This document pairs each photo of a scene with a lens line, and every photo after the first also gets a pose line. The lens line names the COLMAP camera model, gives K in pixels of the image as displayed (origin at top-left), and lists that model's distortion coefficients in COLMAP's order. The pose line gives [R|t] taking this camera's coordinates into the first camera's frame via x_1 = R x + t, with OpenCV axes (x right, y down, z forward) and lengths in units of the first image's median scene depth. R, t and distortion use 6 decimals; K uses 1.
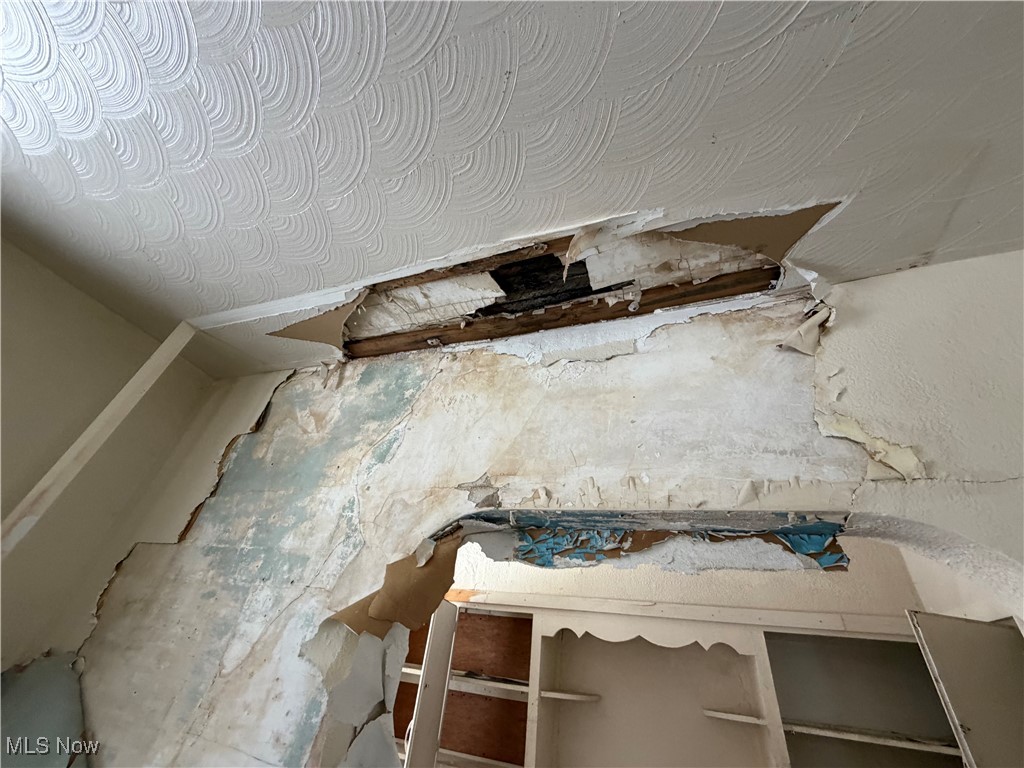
lens RADIAL K [[408.7, 0, 510.1], [0, 408.7, 385.8], [0, 0, 1]] dist [0.001867, -0.000625]
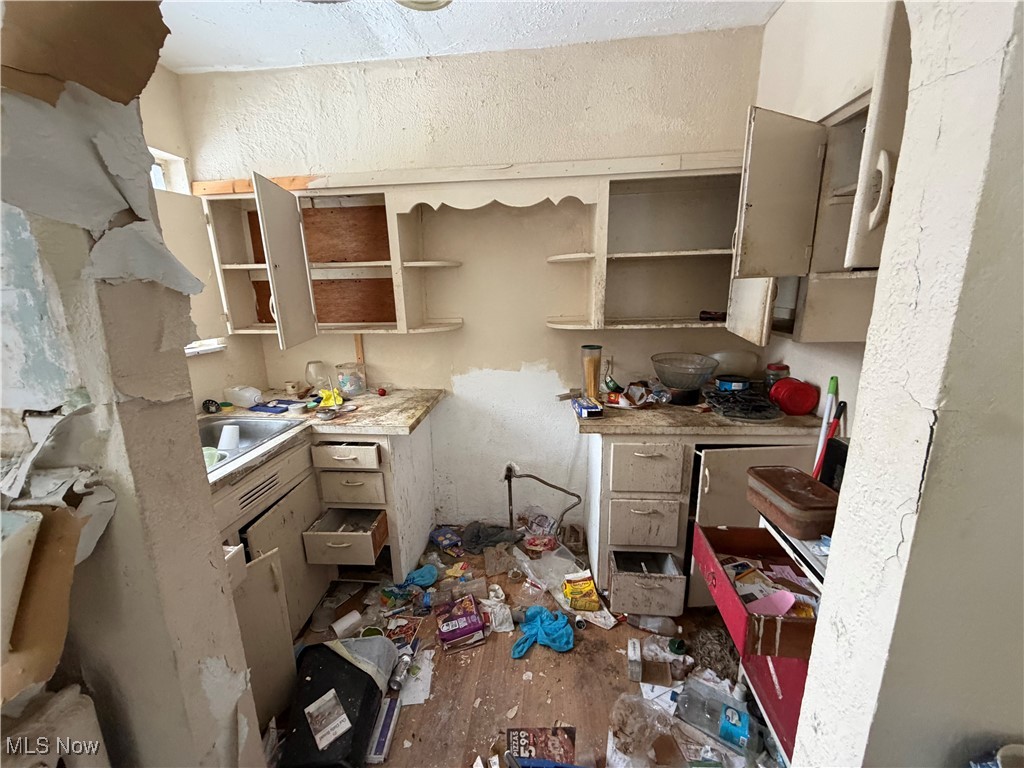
lens RADIAL K [[408.7, 0, 512.0], [0, 408.7, 381.7], [0, 0, 1]] dist [0.001867, -0.000625]
pose [[0.958273, -0.184390, 0.218433, 0.055332], [-0.040528, 0.668785, 0.742350, 0.160423], [-0.282967, -0.720227, 0.633406, 0.042172]]
